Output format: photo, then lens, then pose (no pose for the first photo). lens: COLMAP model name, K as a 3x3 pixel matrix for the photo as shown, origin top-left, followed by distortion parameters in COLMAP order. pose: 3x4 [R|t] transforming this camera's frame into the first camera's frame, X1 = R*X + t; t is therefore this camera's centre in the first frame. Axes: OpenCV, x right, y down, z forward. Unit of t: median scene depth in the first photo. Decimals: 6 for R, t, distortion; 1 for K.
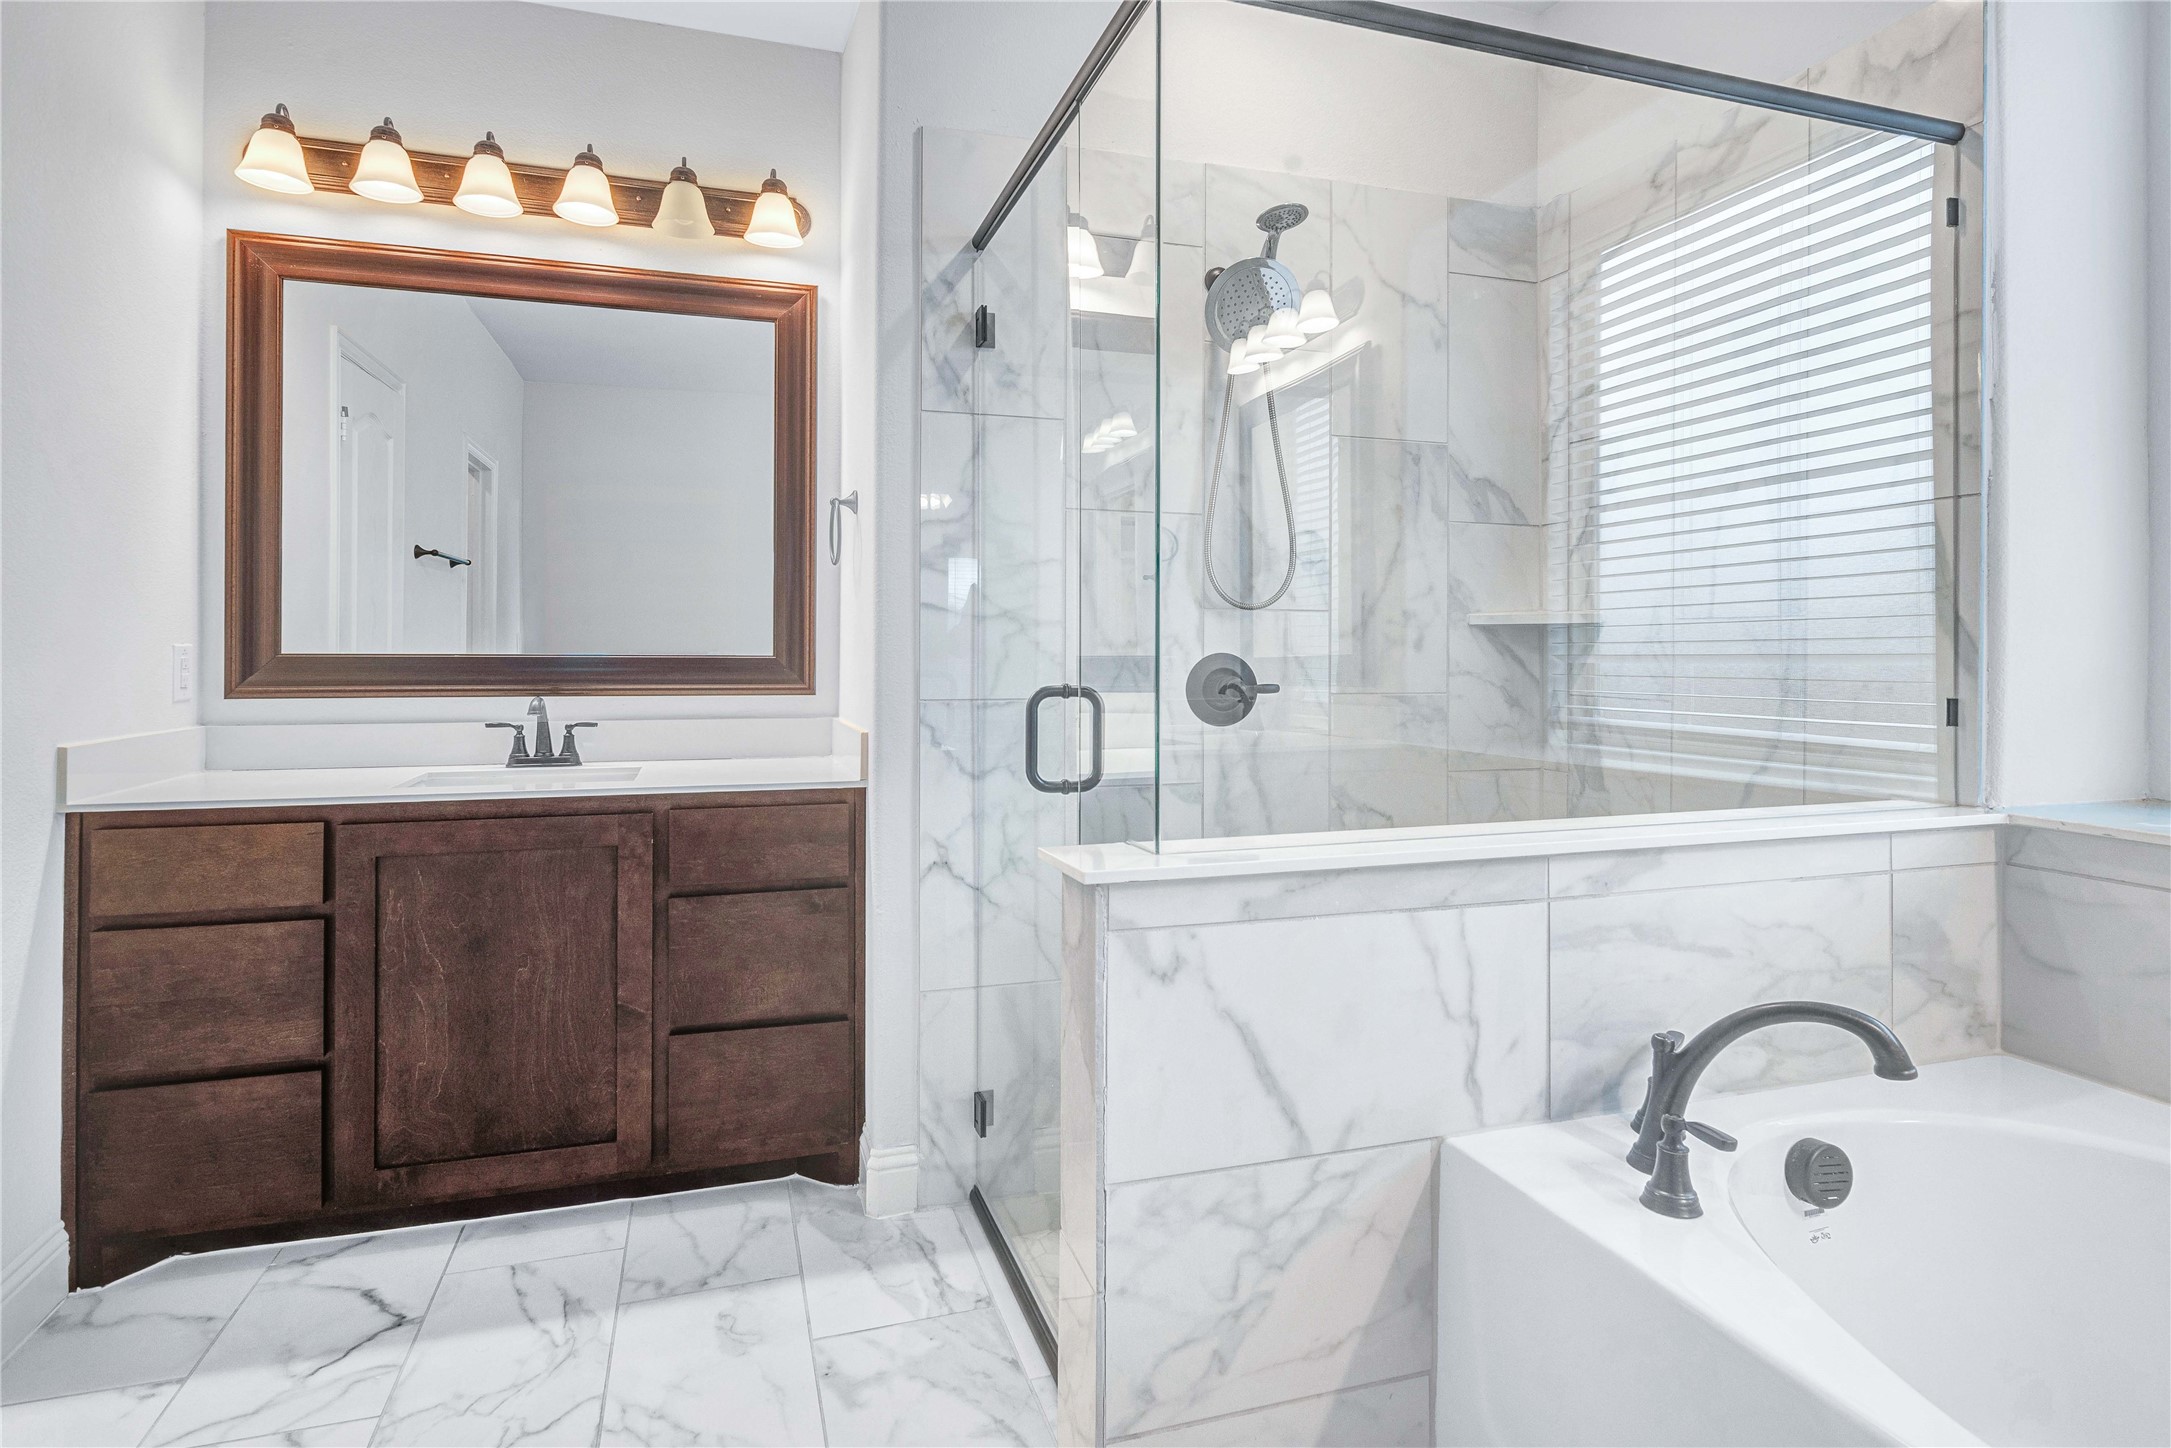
lens RADIAL K [[1126.4, 0, 1076.5], [0, 1126.4, 648.4], [0, 0, 1]] dist [-0.004035, -0.000973]
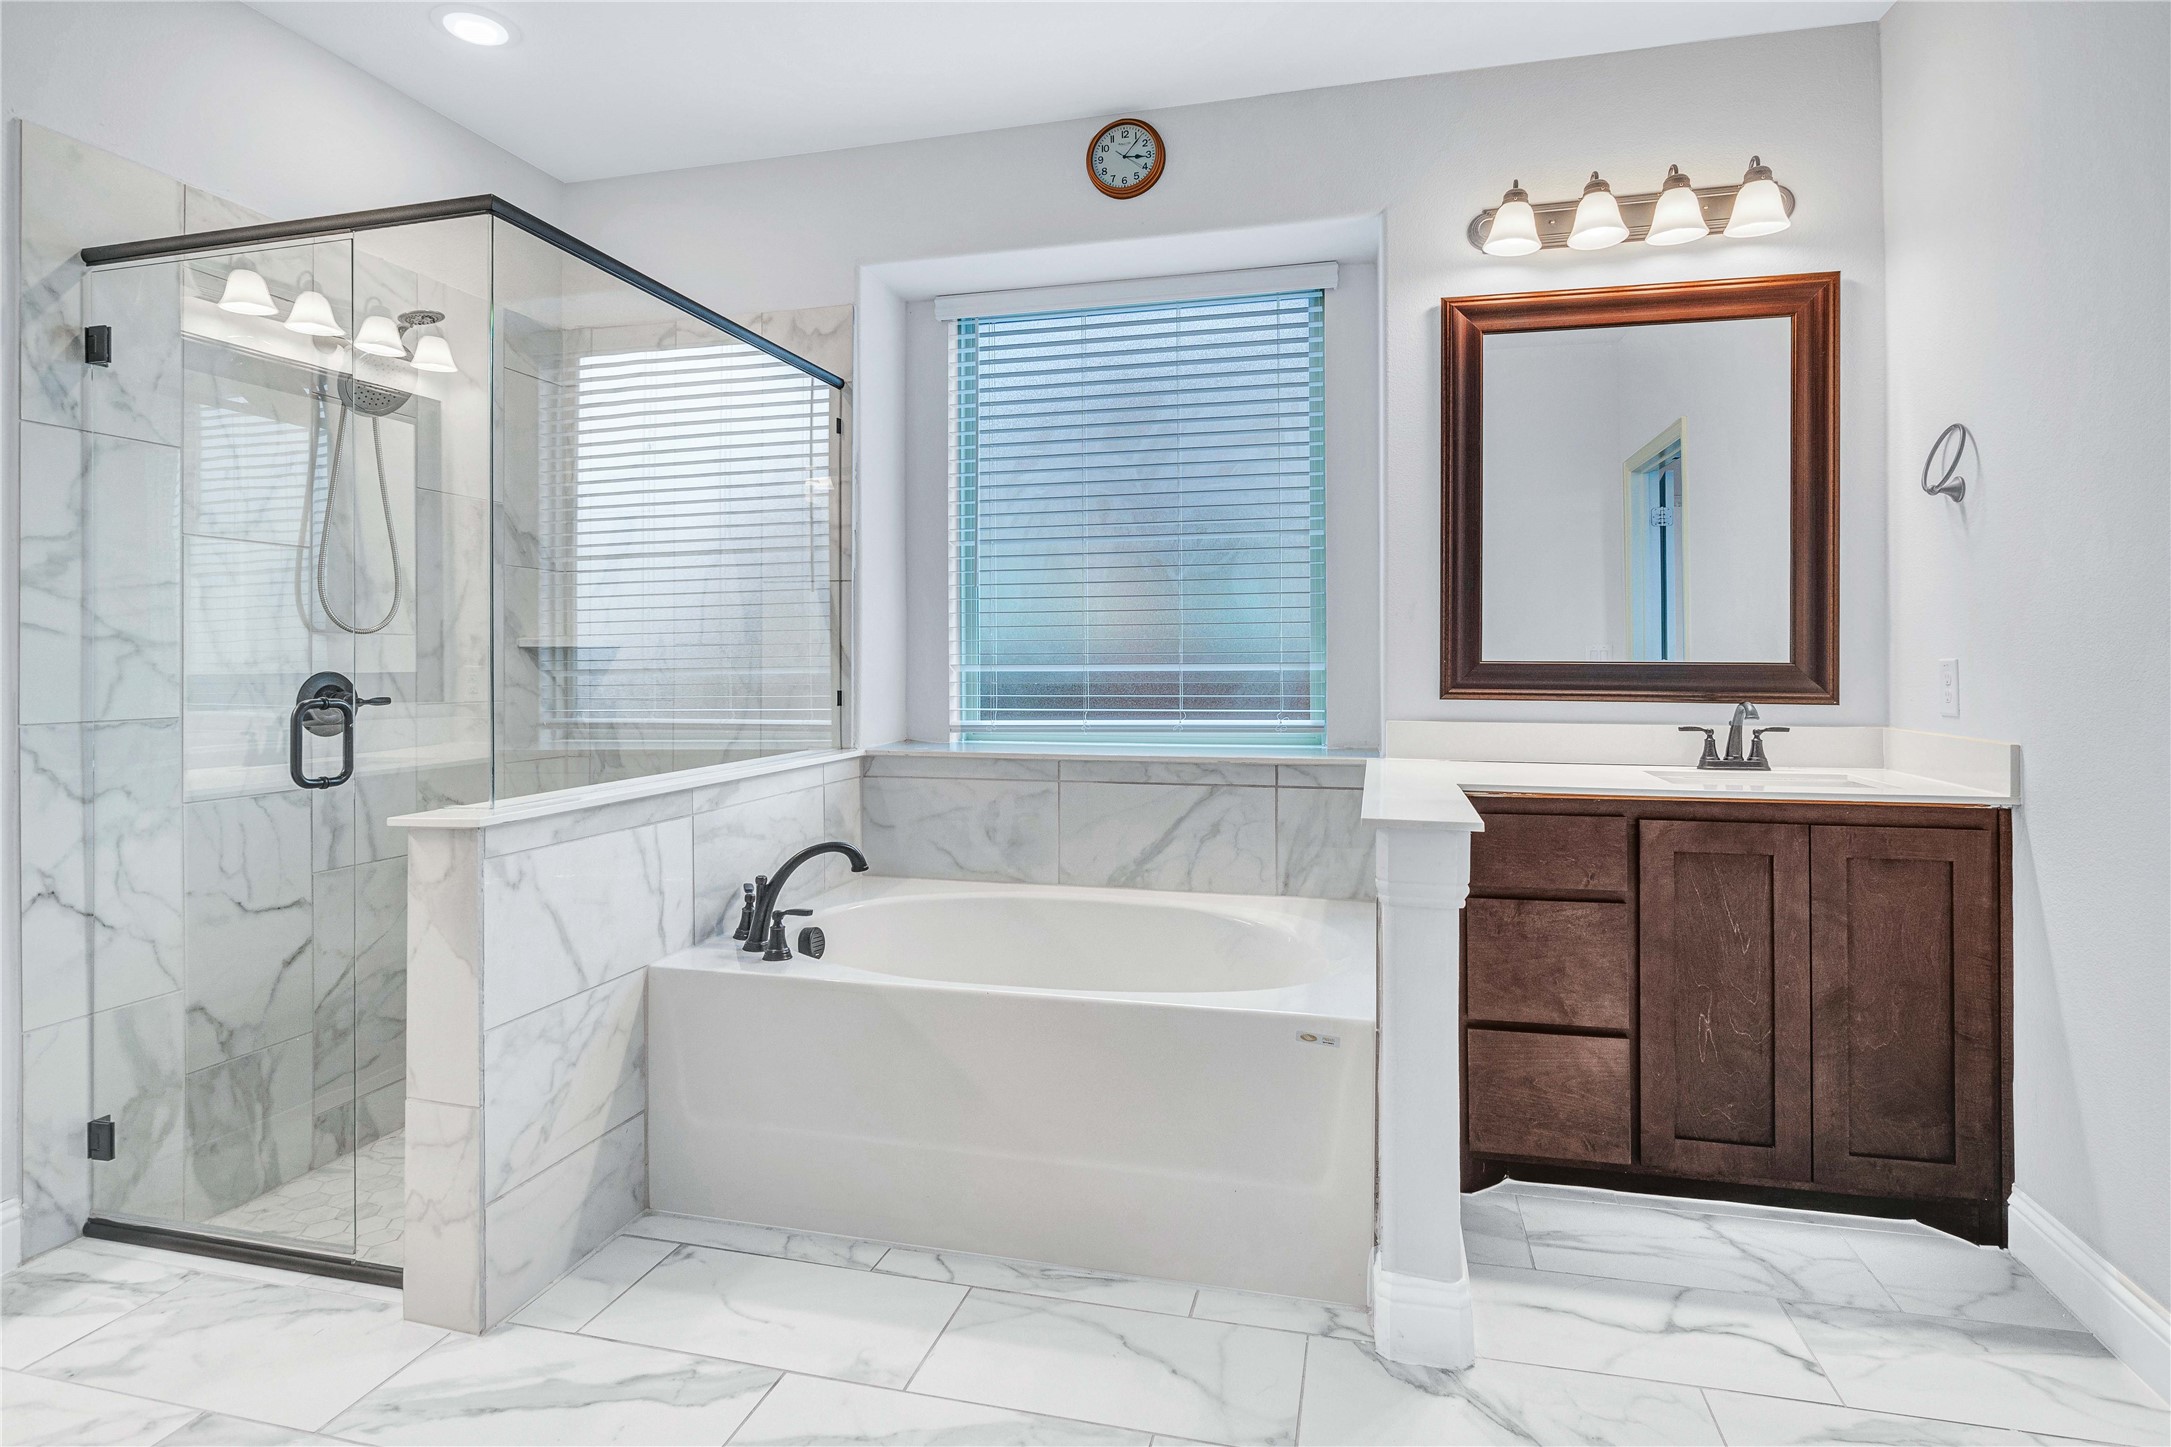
lens RADIAL K [[1120.3, 0, 1095.4], [0, 1120.3, 688.0], [0, 0, 1]] dist [-0.004557, -0.000625]
pose [[0.524374, -0.025967, 0.851092, -0.469293], [0.006729, 0.999630, 0.026353, -0.003928], [-0.851461, -0.008092, 0.524355, -0.265818]]
